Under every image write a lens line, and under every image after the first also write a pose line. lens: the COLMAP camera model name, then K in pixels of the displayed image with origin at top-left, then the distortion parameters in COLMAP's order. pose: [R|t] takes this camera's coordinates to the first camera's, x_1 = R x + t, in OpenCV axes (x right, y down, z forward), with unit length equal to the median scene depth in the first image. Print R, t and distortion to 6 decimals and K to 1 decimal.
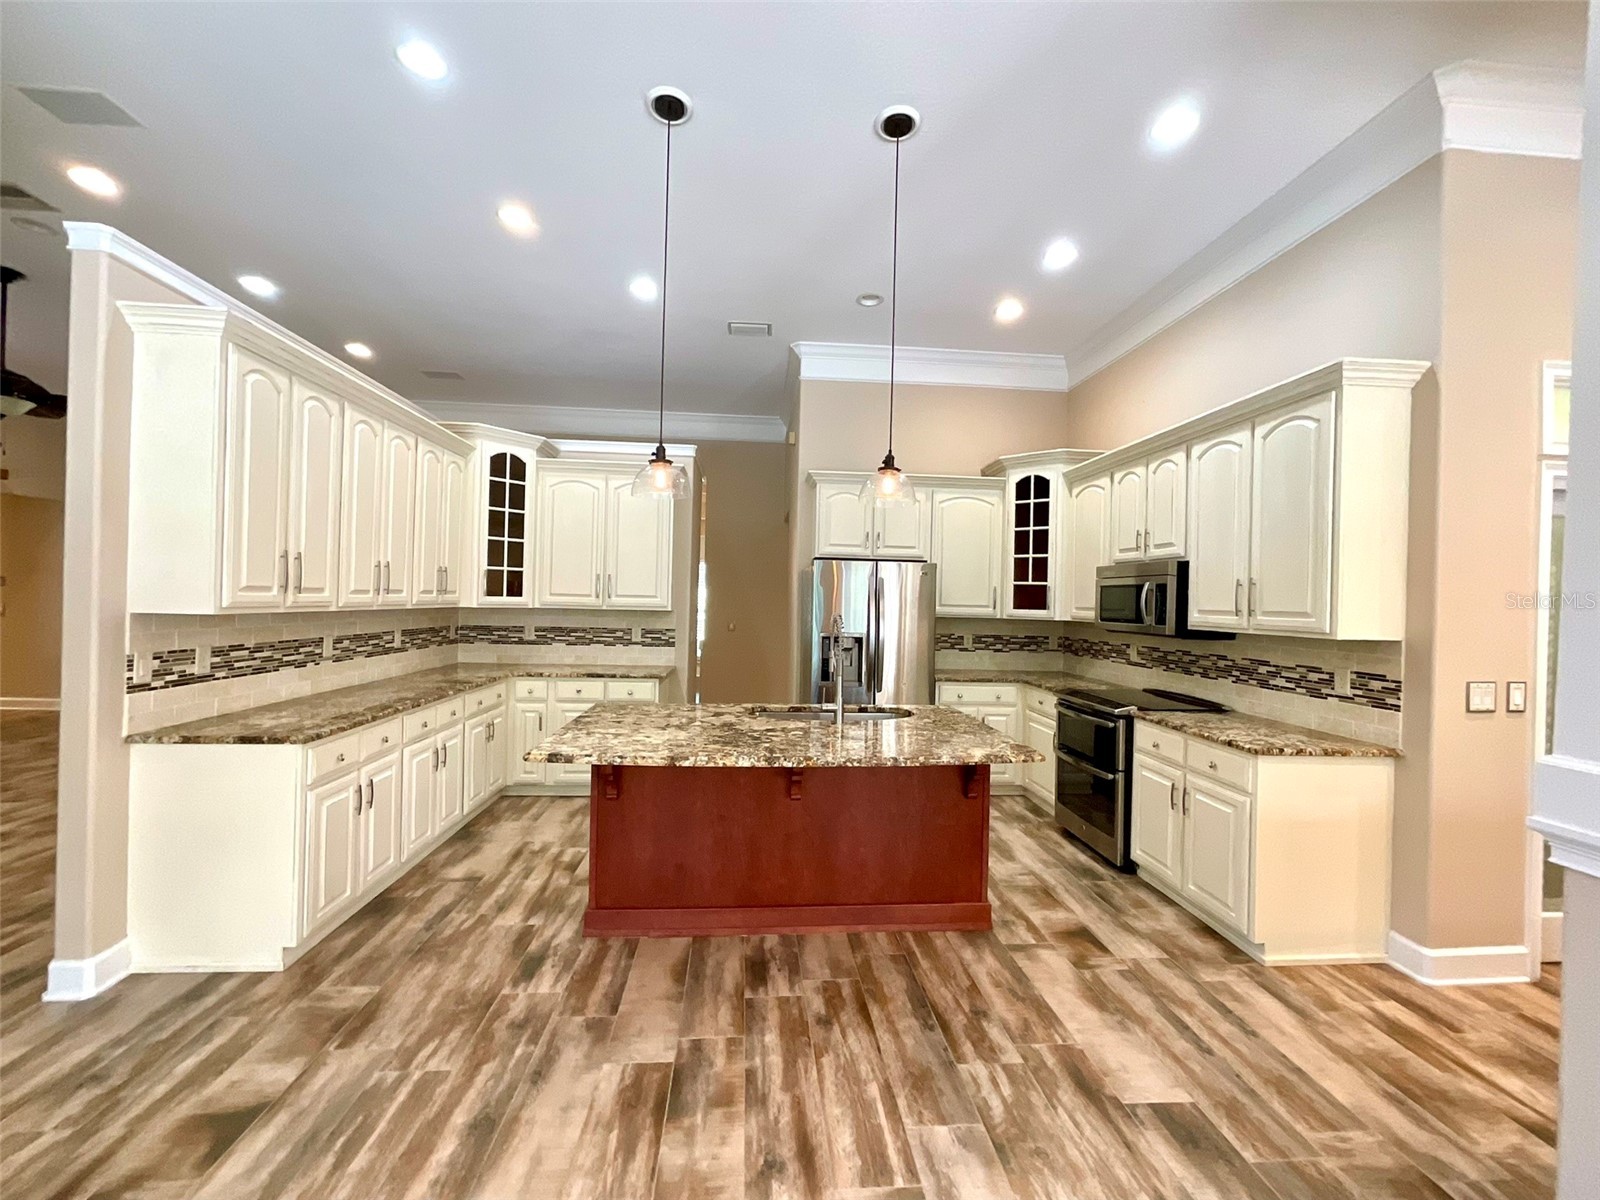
lens RADIAL K [[645.0, 0, 800.1], [0, 645.0, 604.5], [0, 0, 1]] dist [0.001774, -0.002325]
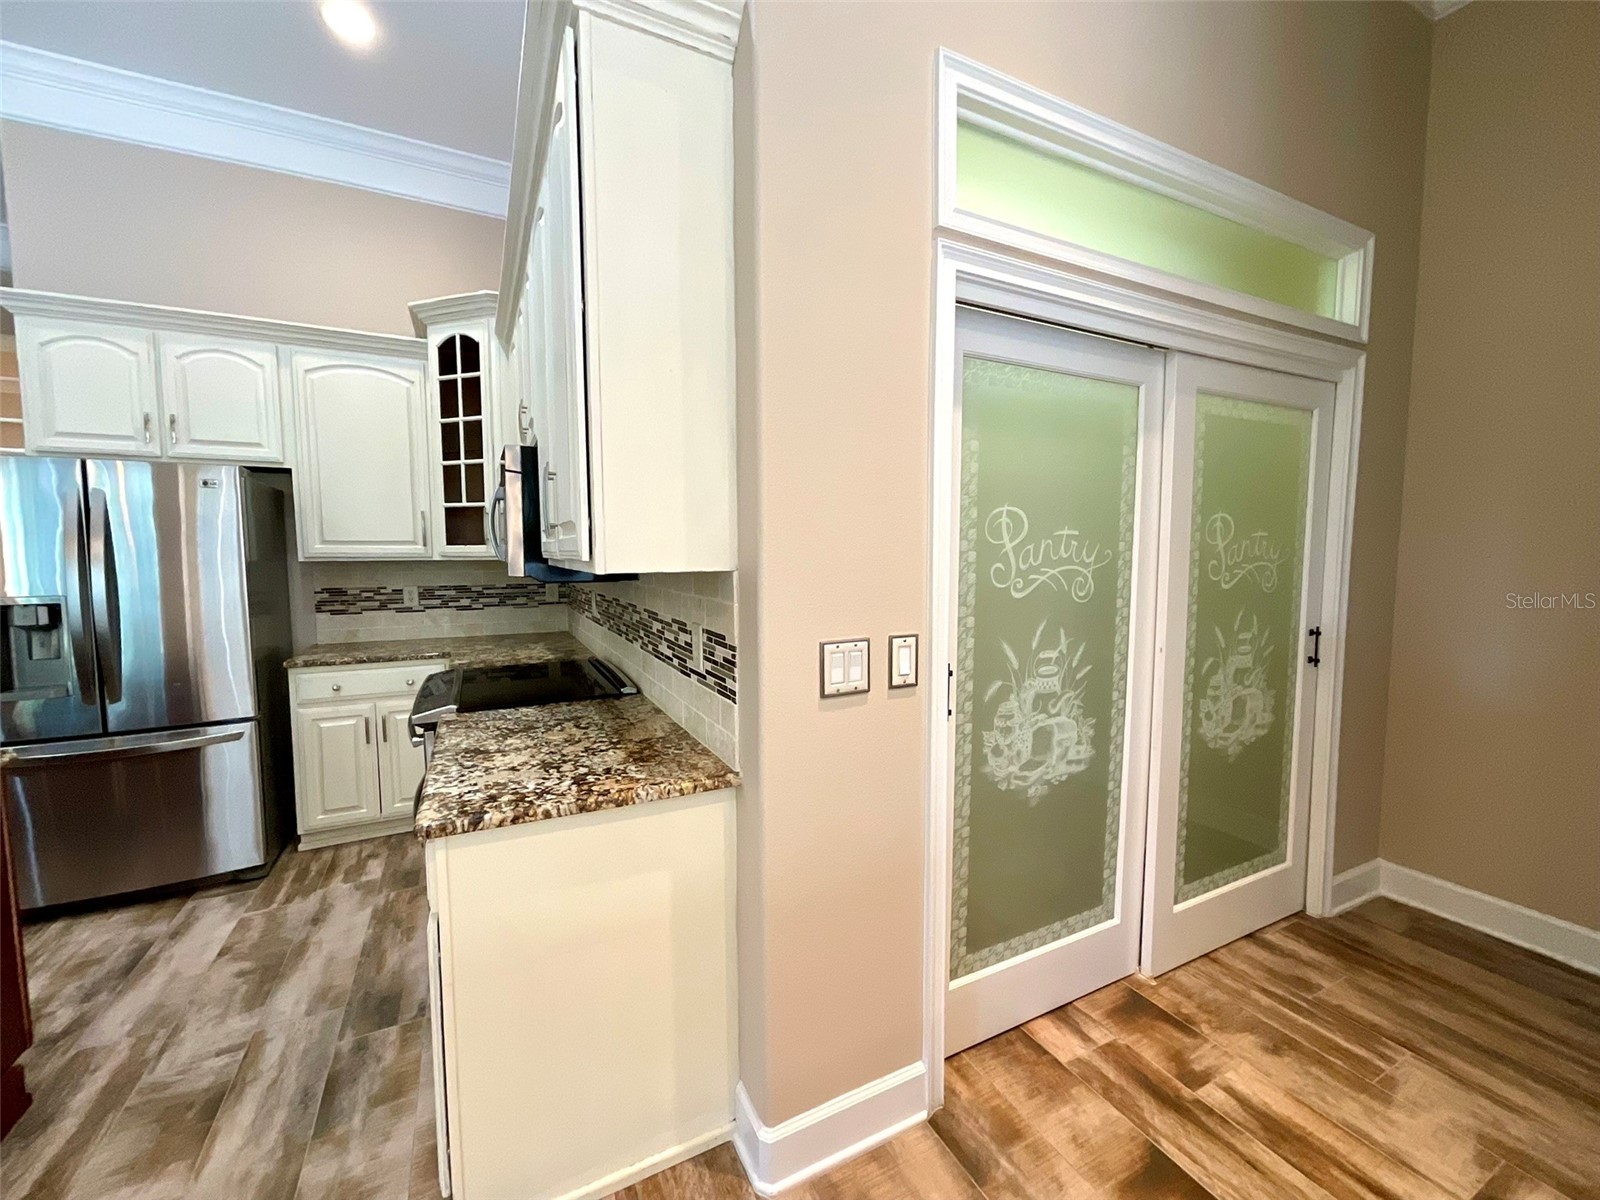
lens RADIAL K [[645.9, 0, 801.0], [0, 645.9, 603.4], [0, 0, 1]] dist [0.001866, -0.002181]
pose [[0.924881, -0.059221, 0.375616, 0.684688], [0.029066, 0.995918, 0.085449, 0.033443], [-0.379144, -0.068113, 0.922828, 0.424888]]
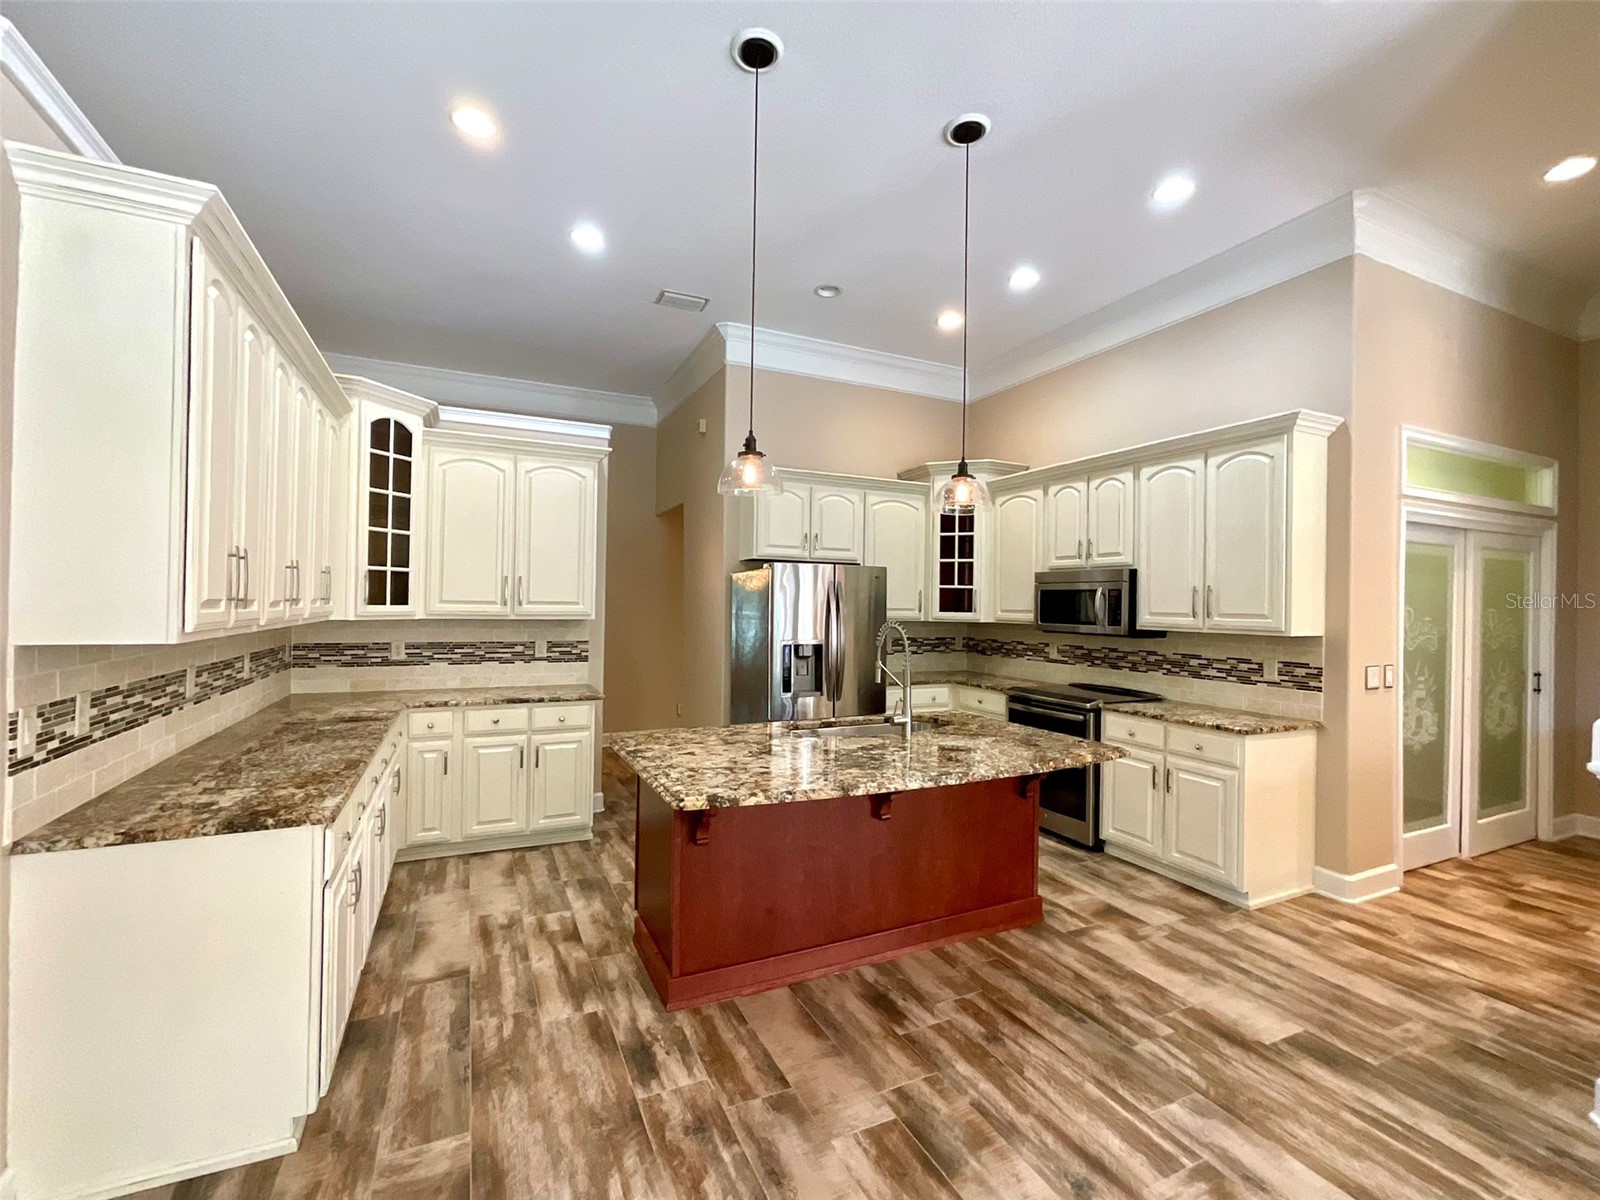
lens RADIAL K [[689.6, 0, 801.5], [0, 689.6, 604.9], [0, 0, 1]] dist [-0.000226, -0.000325]
pose [[0.934917, -0.009968, 0.354726, -0.437472], [0.009410, 0.999950, 0.003297, -0.016311], [-0.354741, 0.000256, 0.934965, 0.086639]]
